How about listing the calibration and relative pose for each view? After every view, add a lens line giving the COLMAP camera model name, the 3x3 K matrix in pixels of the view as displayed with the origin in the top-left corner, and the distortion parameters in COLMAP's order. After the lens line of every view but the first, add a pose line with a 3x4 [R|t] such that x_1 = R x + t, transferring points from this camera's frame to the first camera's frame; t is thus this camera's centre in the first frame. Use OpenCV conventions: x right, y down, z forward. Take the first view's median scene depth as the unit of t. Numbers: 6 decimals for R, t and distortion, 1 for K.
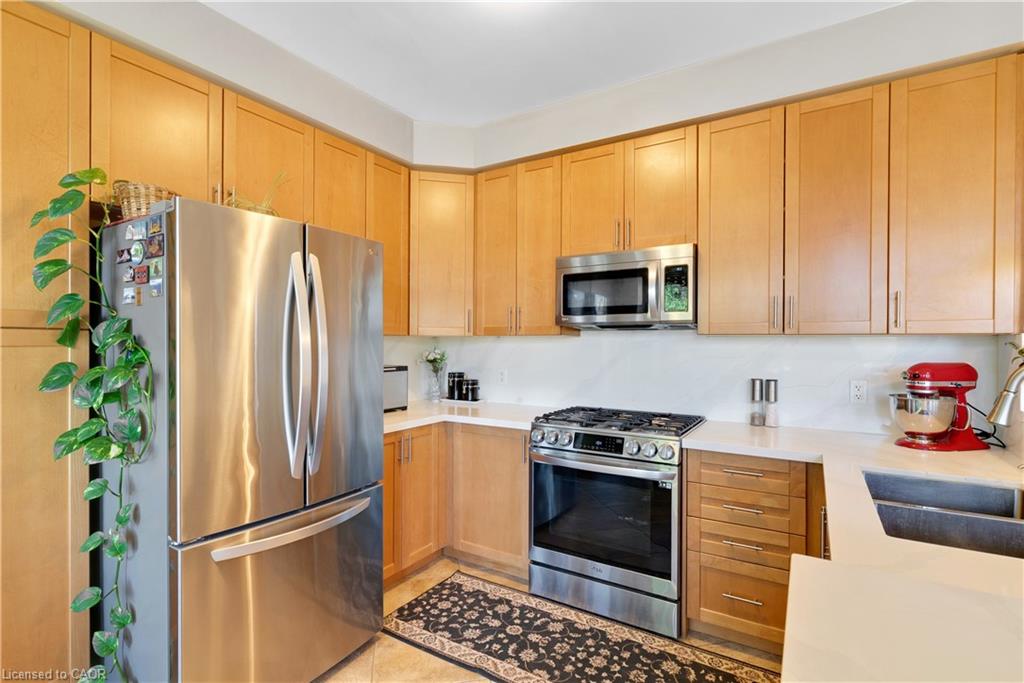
lens RADIAL K [[489.1, 0, 512.0], [0, 489.1, 344.8], [0, 0, 1]] dist [0.001764, 0.000368]
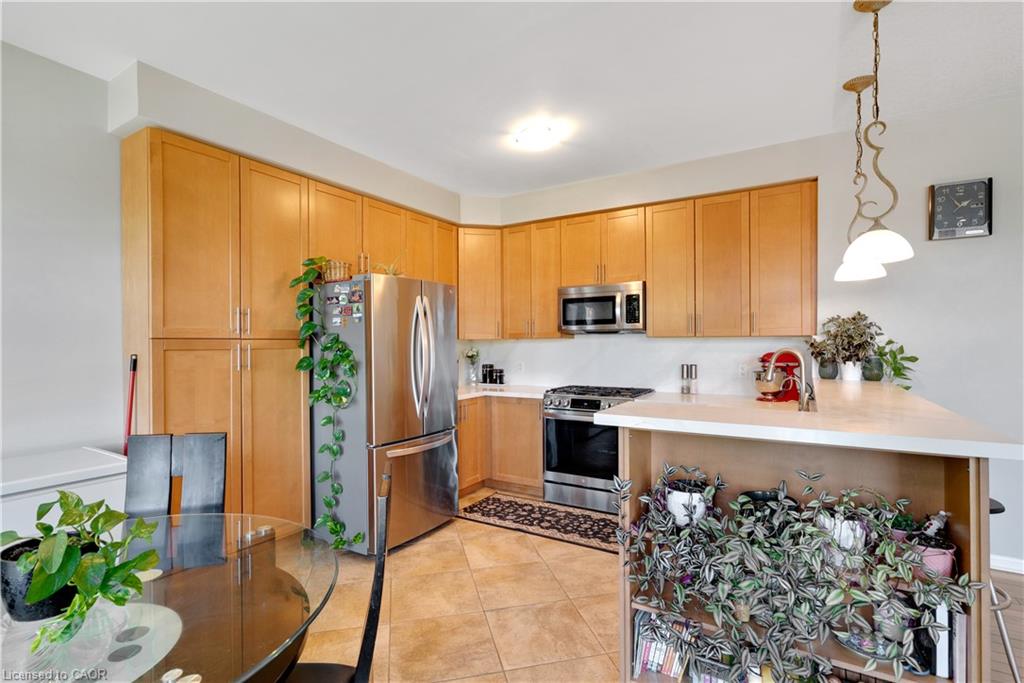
lens RADIAL K [[489.1, 0, 512.0], [0, 489.1, 344.8], [0, 0, 1]] dist [0.001764, 0.000368]
pose [[0.999915, -0.011533, 0.006100, -0.071292], [0.011522, 0.999932, 0.001869, -0.003539], [-0.006121, -0.001799, 0.999980, -0.588110]]
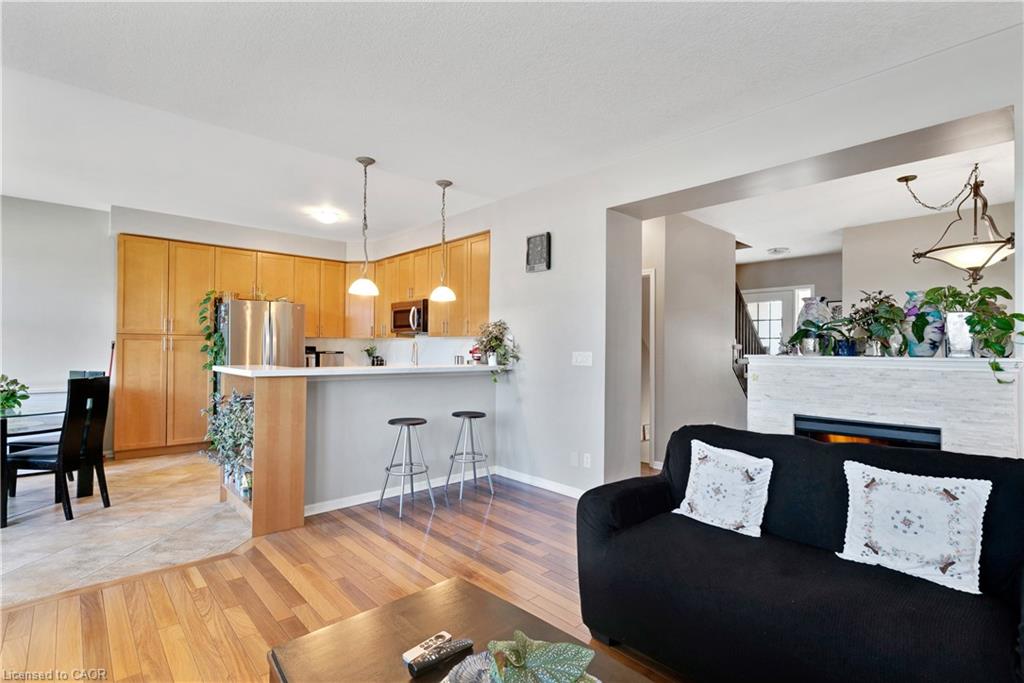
lens RADIAL K [[489.1, 0, 512.0], [0, 489.1, 344.8], [0, 0, 1]] dist [0.001764, 0.000368]
pose [[0.961897, 0.001644, -0.273407, 1.369724], [-0.004799, 0.999929, -0.010871, 0.039569], [0.273370, 0.011769, 0.961837, -1.131691]]
